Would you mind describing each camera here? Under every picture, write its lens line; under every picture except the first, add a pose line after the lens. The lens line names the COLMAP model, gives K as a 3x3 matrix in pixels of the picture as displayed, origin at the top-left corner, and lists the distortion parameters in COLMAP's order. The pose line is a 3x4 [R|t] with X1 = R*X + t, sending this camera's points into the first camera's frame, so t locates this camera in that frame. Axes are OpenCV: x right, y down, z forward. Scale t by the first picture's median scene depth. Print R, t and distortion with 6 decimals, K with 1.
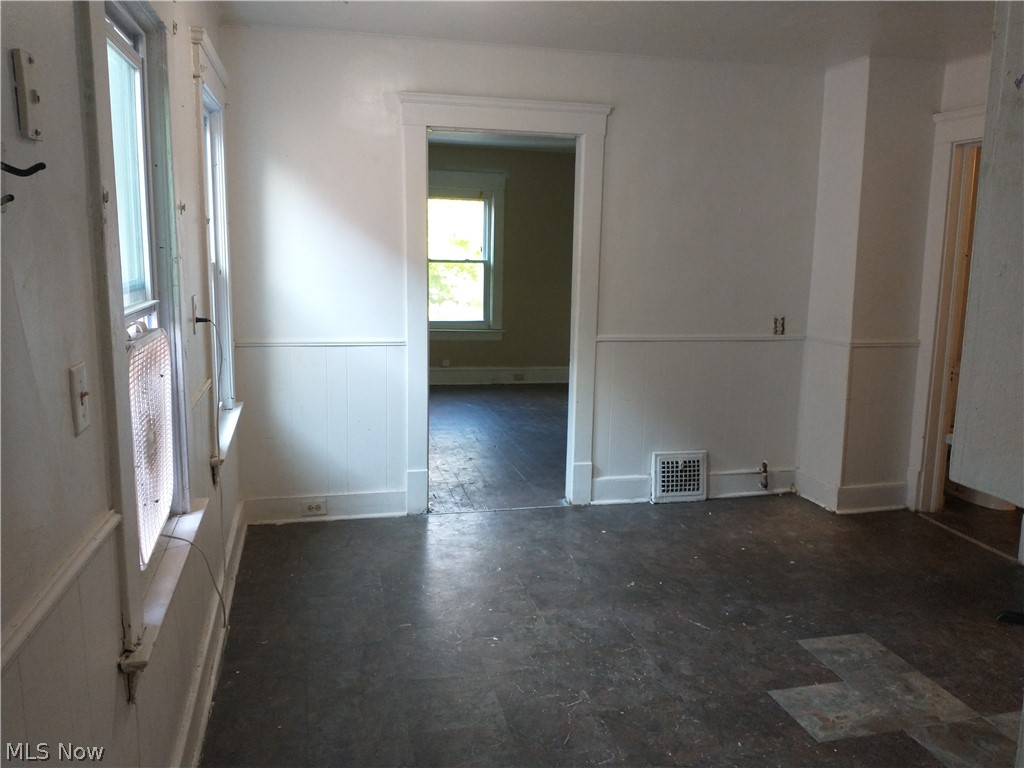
lens RADIAL K [[826.0, 0, 515.6], [0, 826.0, 383.2], [0, 0, 1]] dist [0.032658, -0.073425]
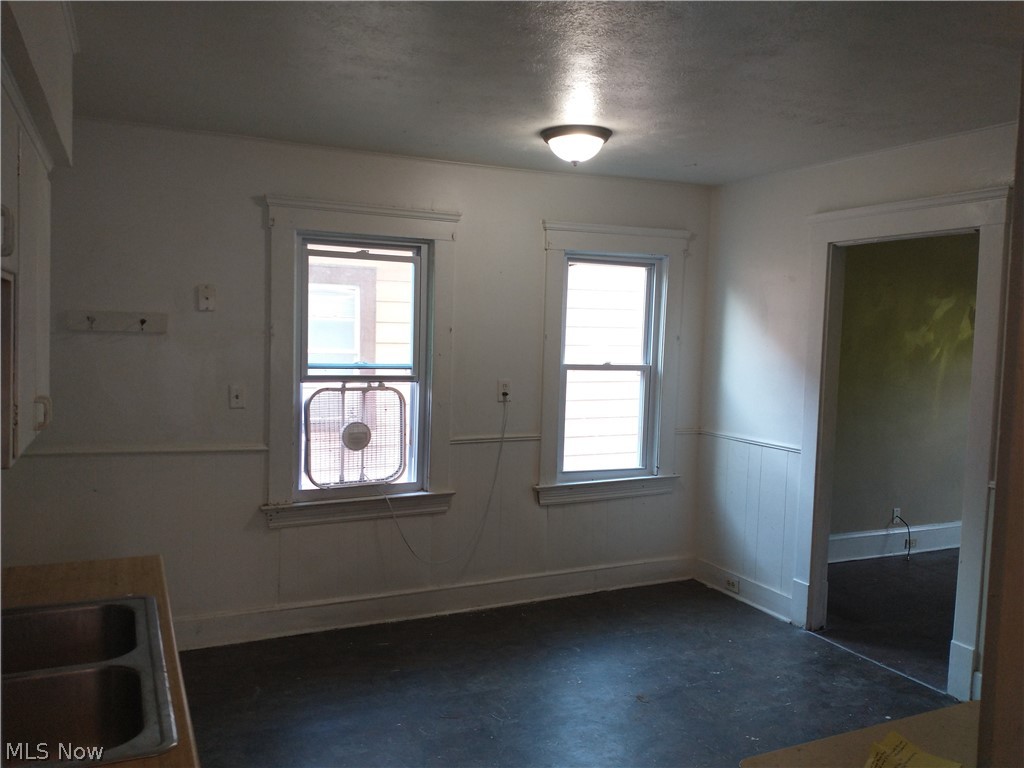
lens RADIAL K [[826.0, 0, 516.0], [0, 826.0, 383.1], [0, 0, 1]] dist [0.032658, -0.073425]
pose [[0.191750, 0.048042, -0.980267, 0.813644], [-0.188050, 0.982094, 0.011347, -0.078258], [0.963260, 0.182164, 0.197351, 0.450878]]
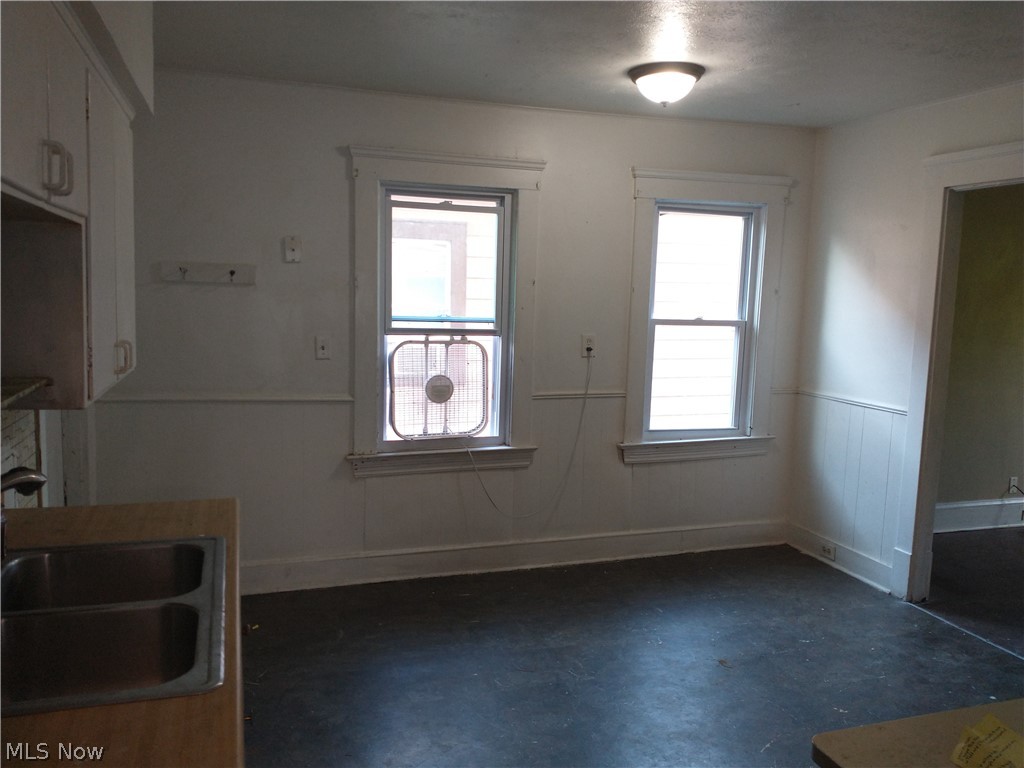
lens RADIAL K [[826.0, 0, 508.3], [0, 826.0, 382.5], [0, 0, 1]] dist [0.032658, -0.073425]
pose [[0.067331, 0.098300, -0.992876, 0.799158], [-0.194407, 0.977354, 0.083579, -0.075456], [0.978607, 0.187394, 0.084917, 0.467361]]
